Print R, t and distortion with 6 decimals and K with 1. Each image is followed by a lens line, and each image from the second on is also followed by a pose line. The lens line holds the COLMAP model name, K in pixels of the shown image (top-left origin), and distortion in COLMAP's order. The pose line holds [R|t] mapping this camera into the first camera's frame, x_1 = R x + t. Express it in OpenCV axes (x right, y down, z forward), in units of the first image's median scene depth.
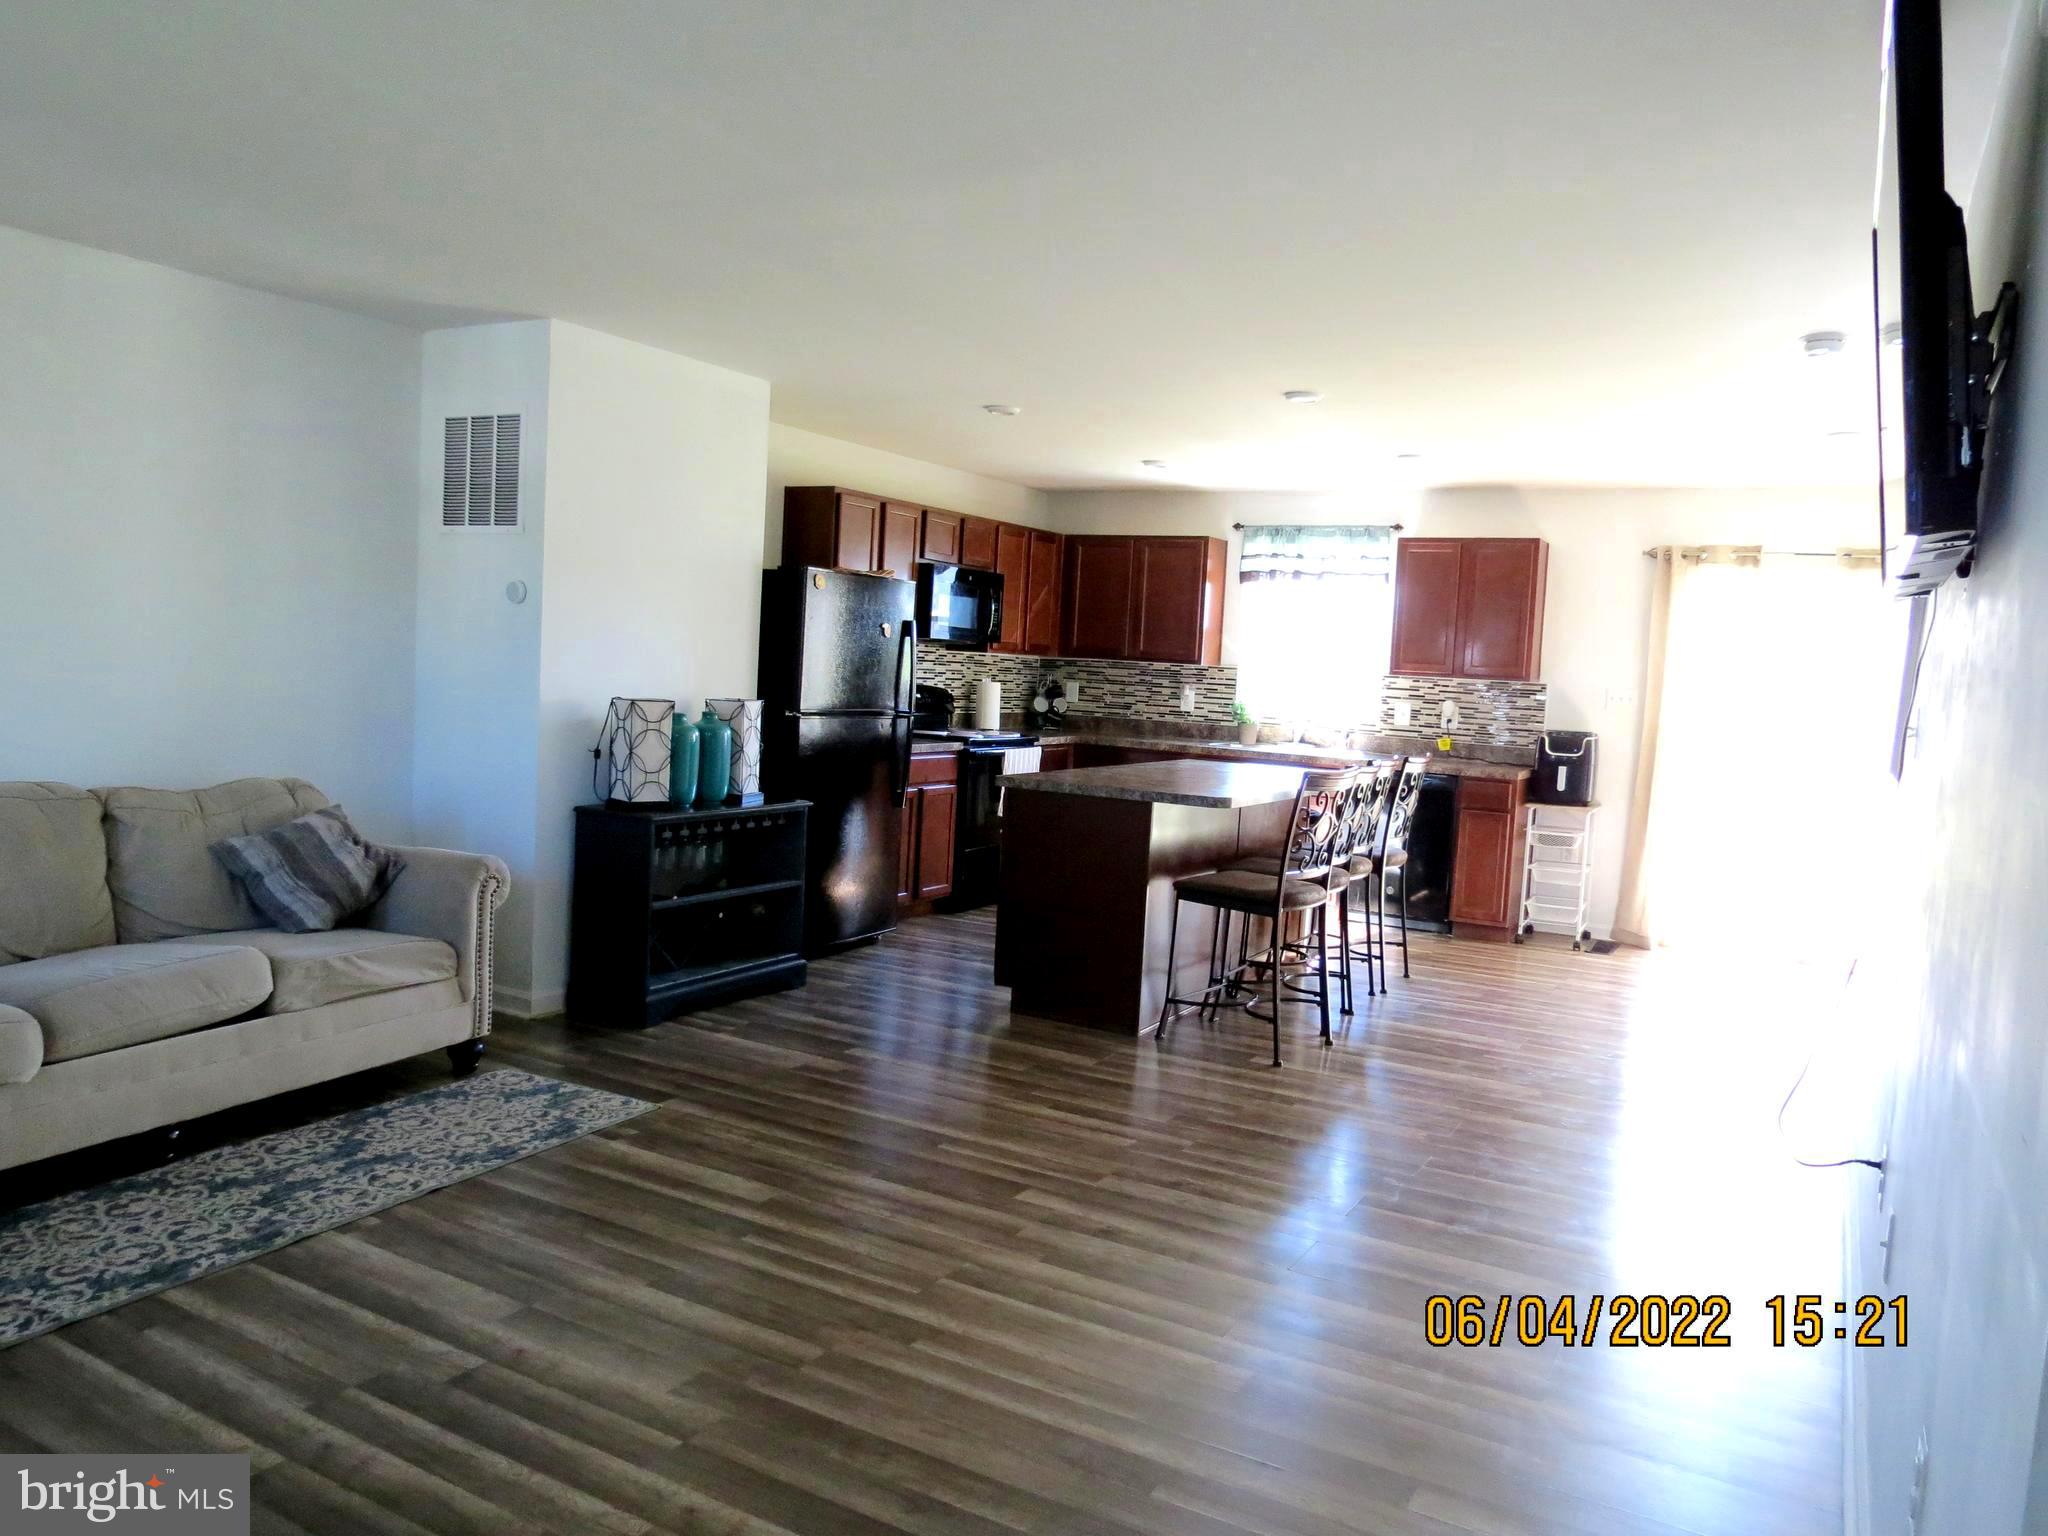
lens RADIAL K [[1461.9, 0, 1029.7], [0, 1461.9, 768.2], [0, 0, 1]] dist [-0.024337, 0.010335]
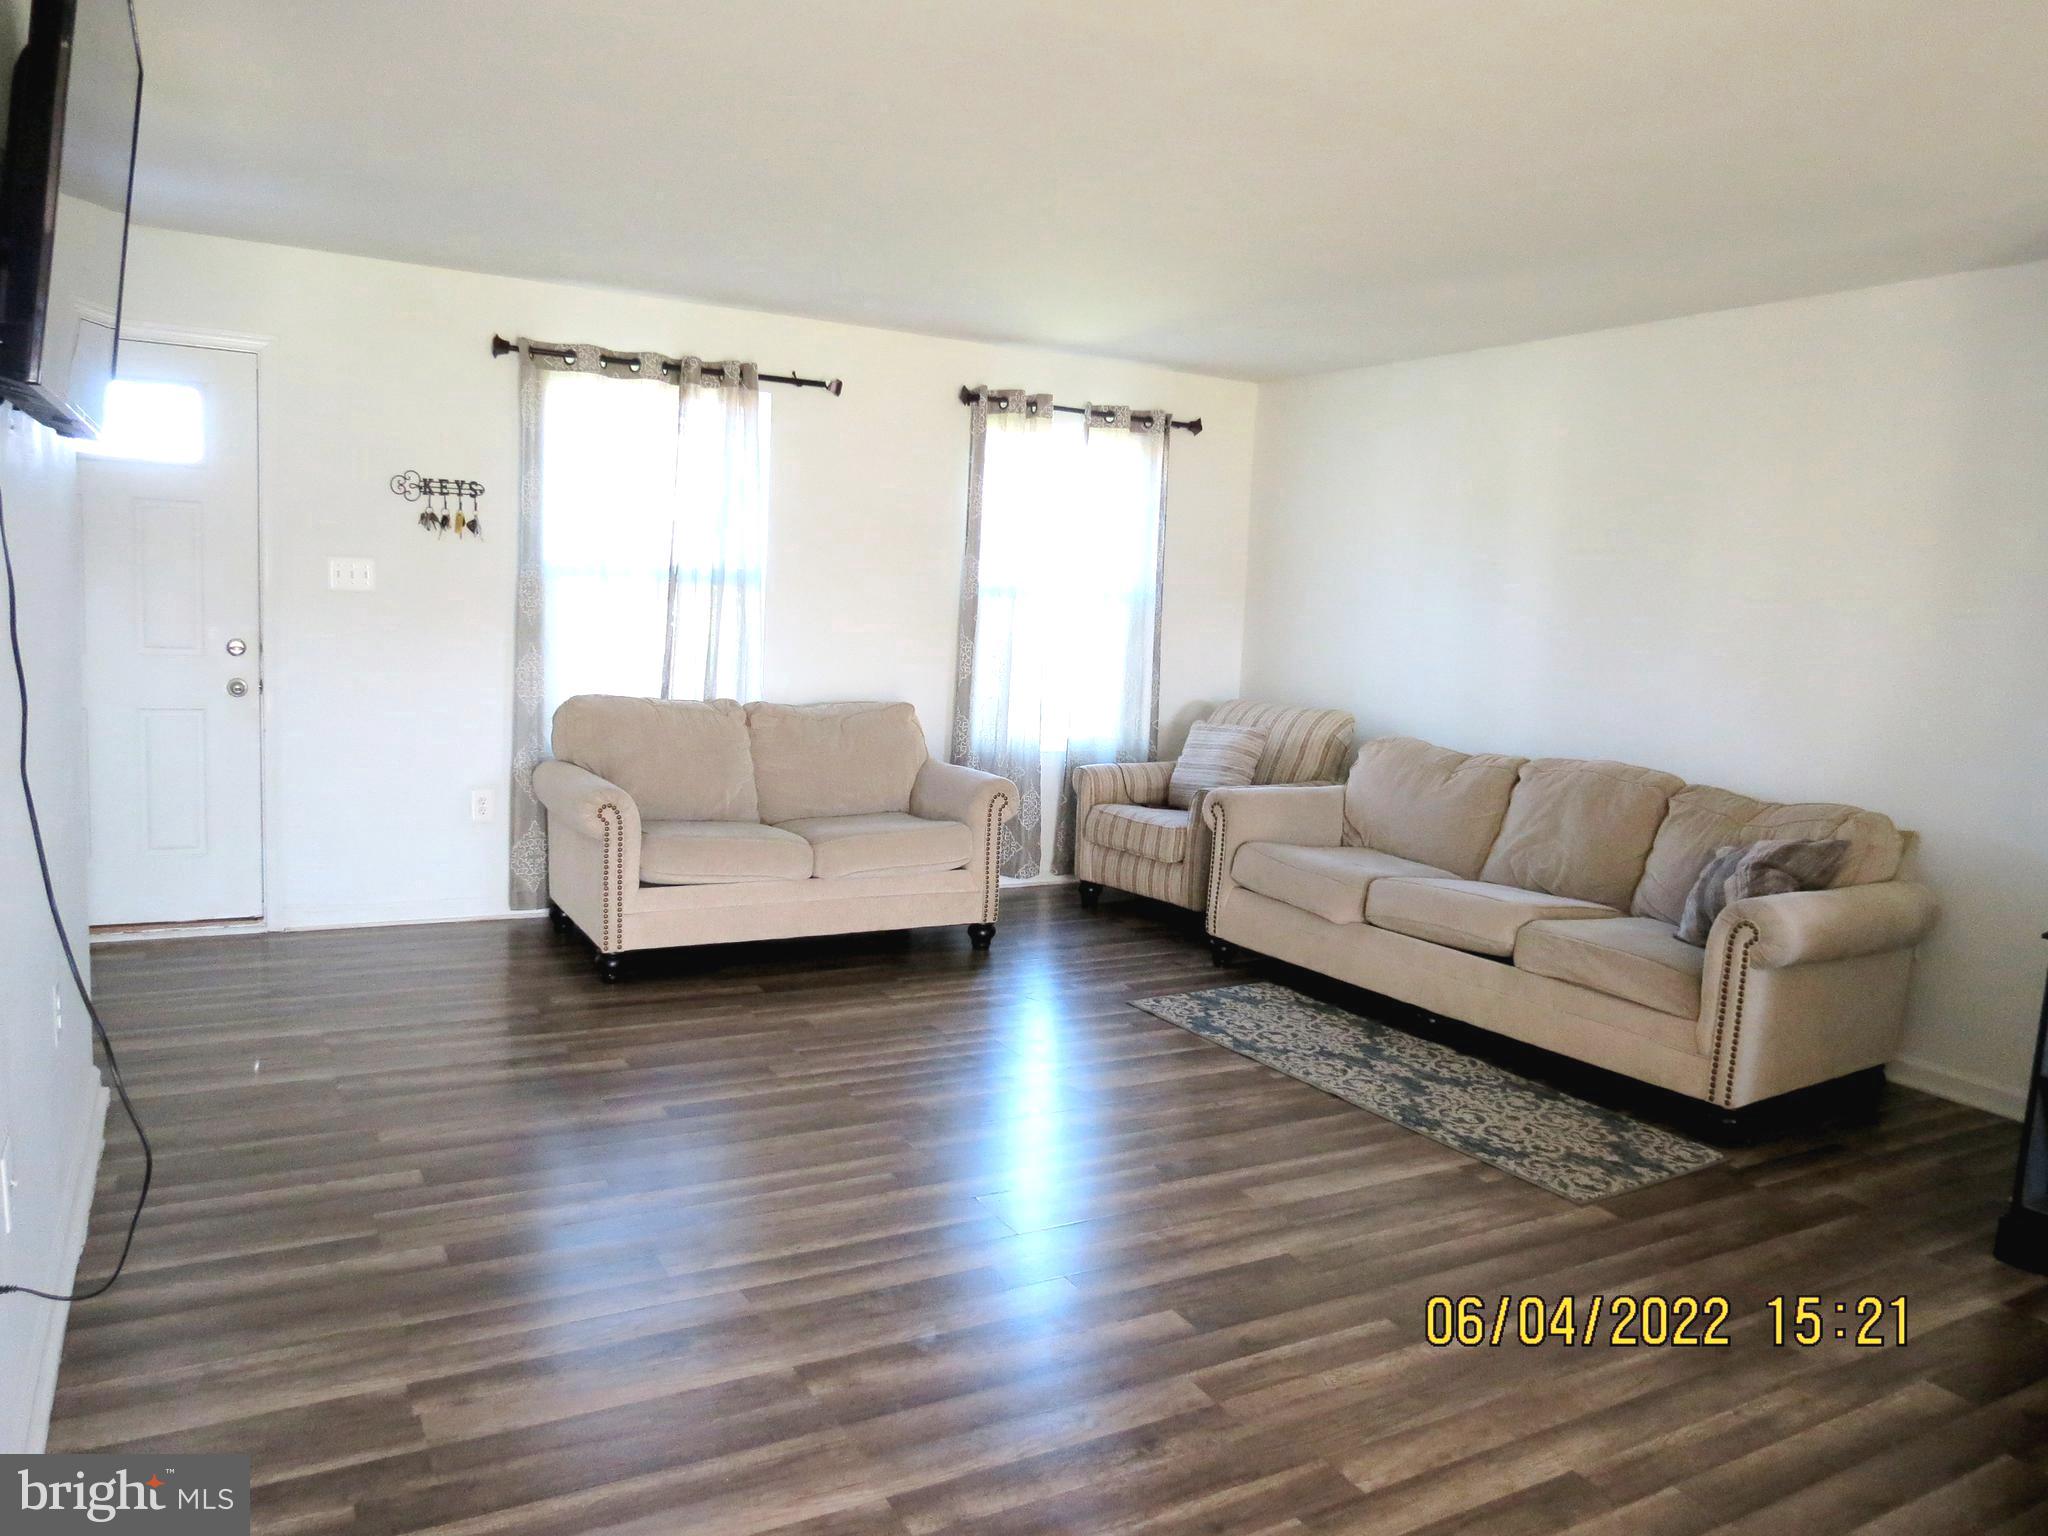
lens RADIAL K [[1461.9, 0, 1028.0], [0, 1461.9, 776.1], [0, 0, 1]] dist [-0.024337, 0.010335]
pose [[-0.517558, 0.025890, -0.855256, 0.729691], [-0.141412, 0.983209, 0.115339, -0.061436], [0.843881, 0.180638, -0.505207, 1.382238]]
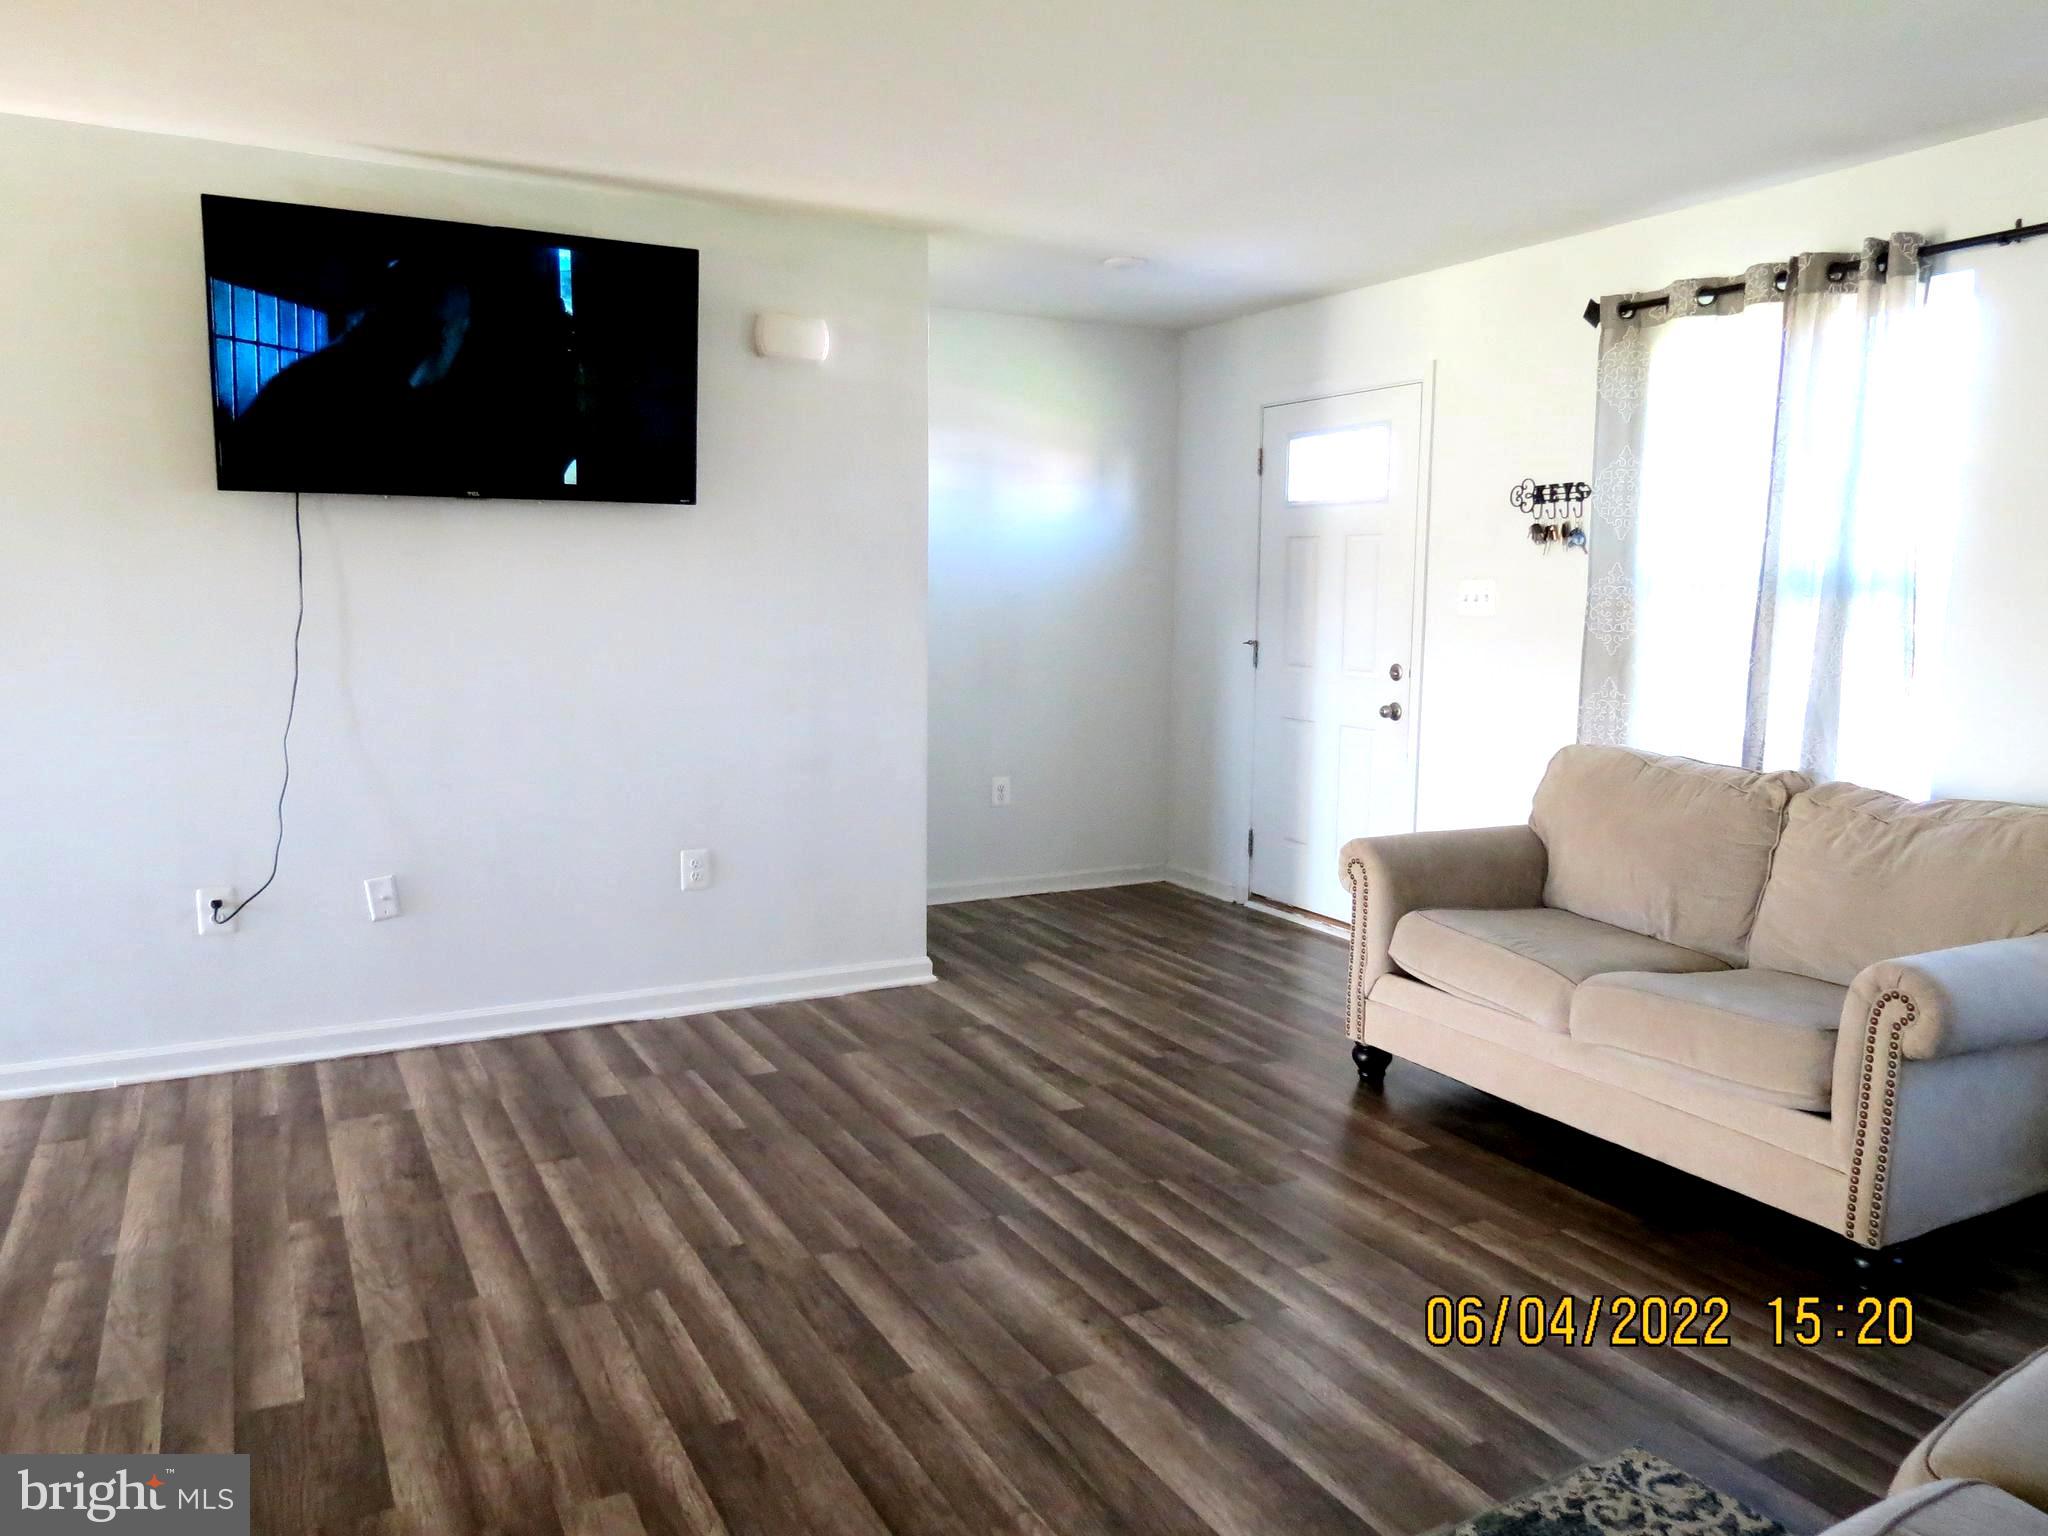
lens RADIAL K [[1461.9, 0, 1016.6], [0, 1461.9, 762.6], [0, 0, 1]] dist [-0.024337, 0.010335]
pose [[-0.840737, -0.128060, 0.526081, -0.626167], [-0.016976, 0.977384, 0.210788, -0.129948], [-0.541177, 0.168287, -0.823897, 1.424231]]
